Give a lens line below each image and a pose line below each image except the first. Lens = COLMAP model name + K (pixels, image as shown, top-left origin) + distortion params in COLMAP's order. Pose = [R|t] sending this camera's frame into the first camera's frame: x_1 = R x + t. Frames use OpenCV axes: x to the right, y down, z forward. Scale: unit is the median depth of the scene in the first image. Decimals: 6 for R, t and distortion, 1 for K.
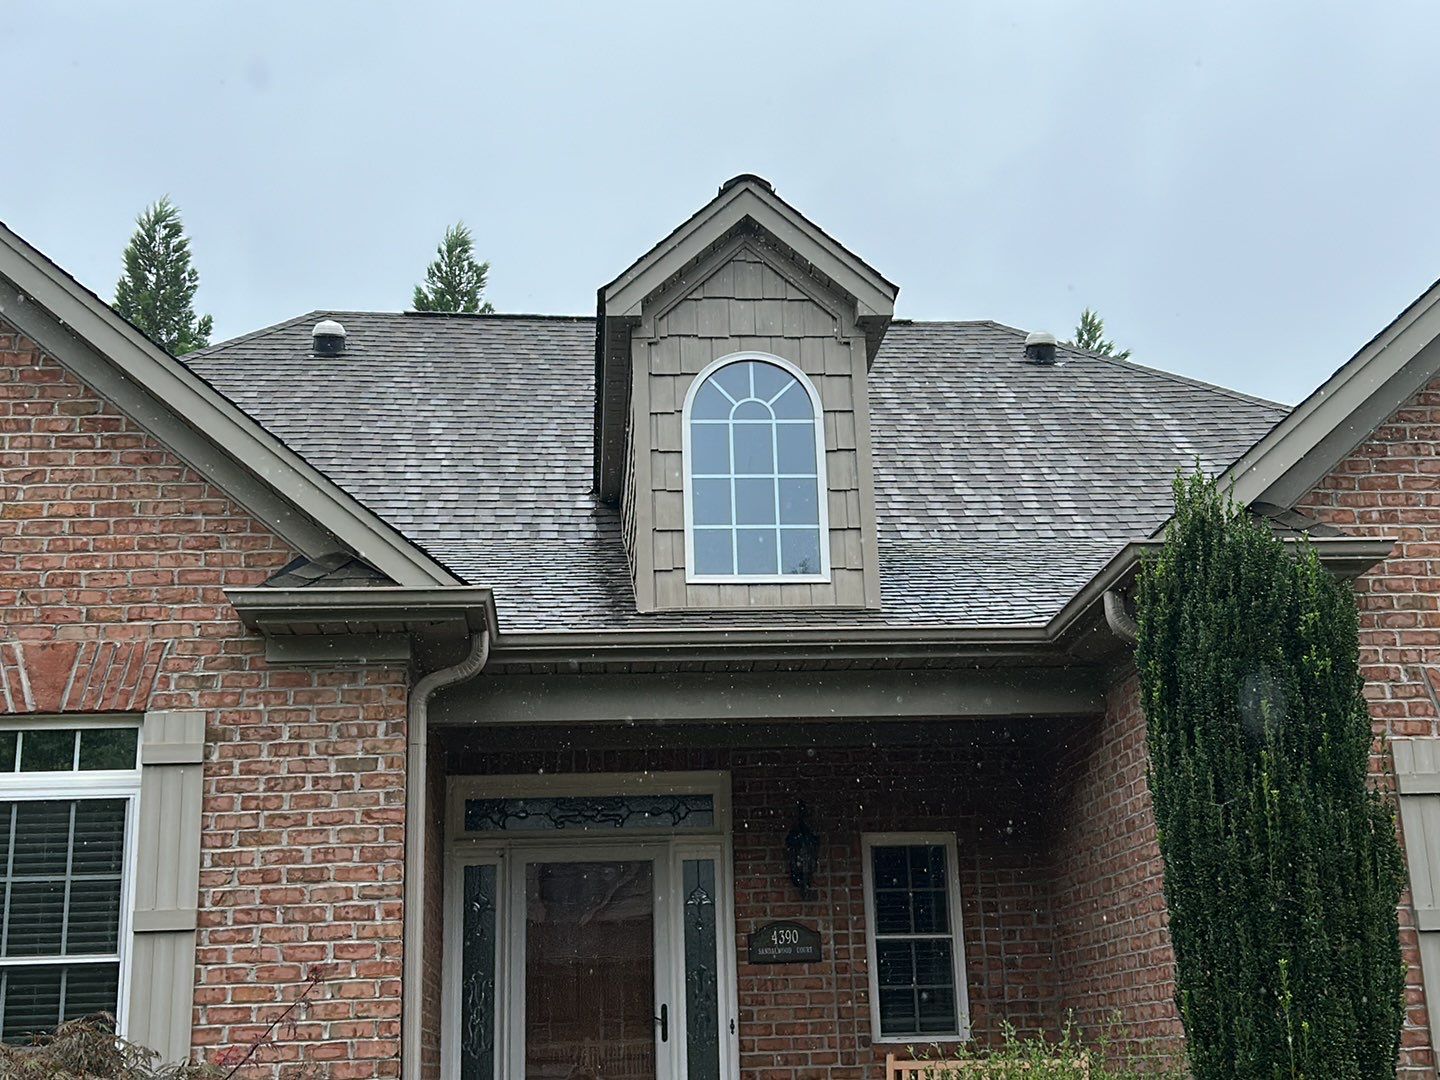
lens RADIAL K [[1839.2, 0, 722.2], [0, 1839.2, 546.1], [0, 0, 1]] dist [0.162601, -0.492438]
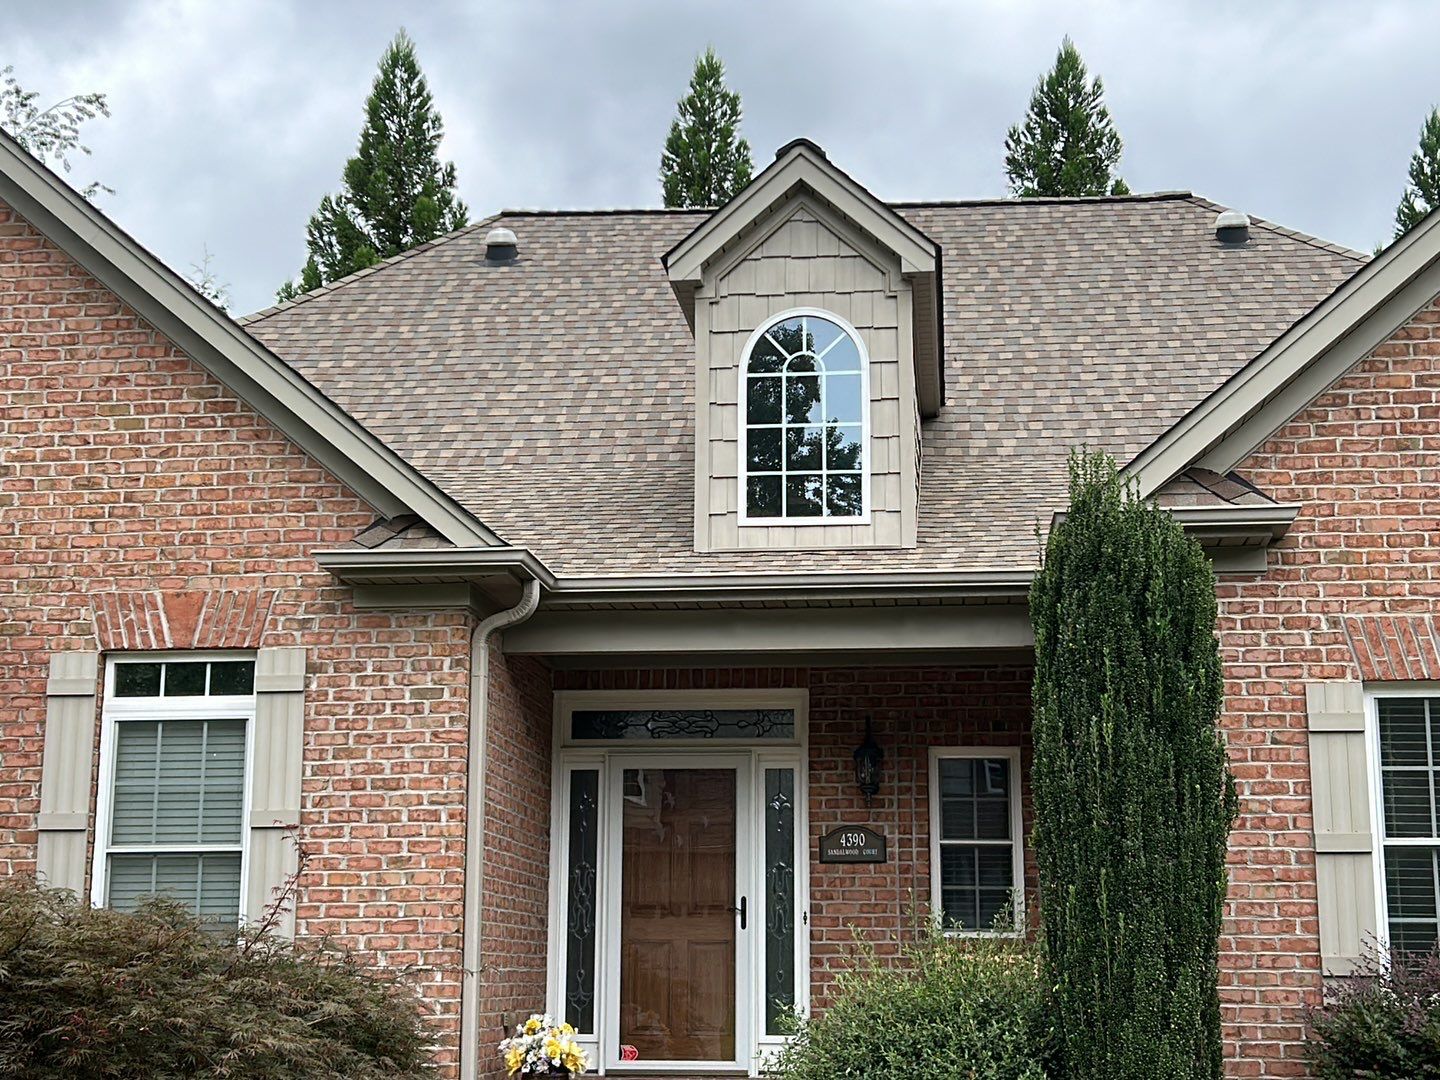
lens RADIAL K [[2183.5, 0, 705.9], [0, 2183.5, 561.8], [0, 0, 1]] dist [0.227473, -0.916364]
pose [[0.981504, -0.001481, -0.191437, 0.249327], [0.019214, 0.995683, 0.090809, -0.091323], [0.190476, -0.092808, 0.977295, -0.340896]]
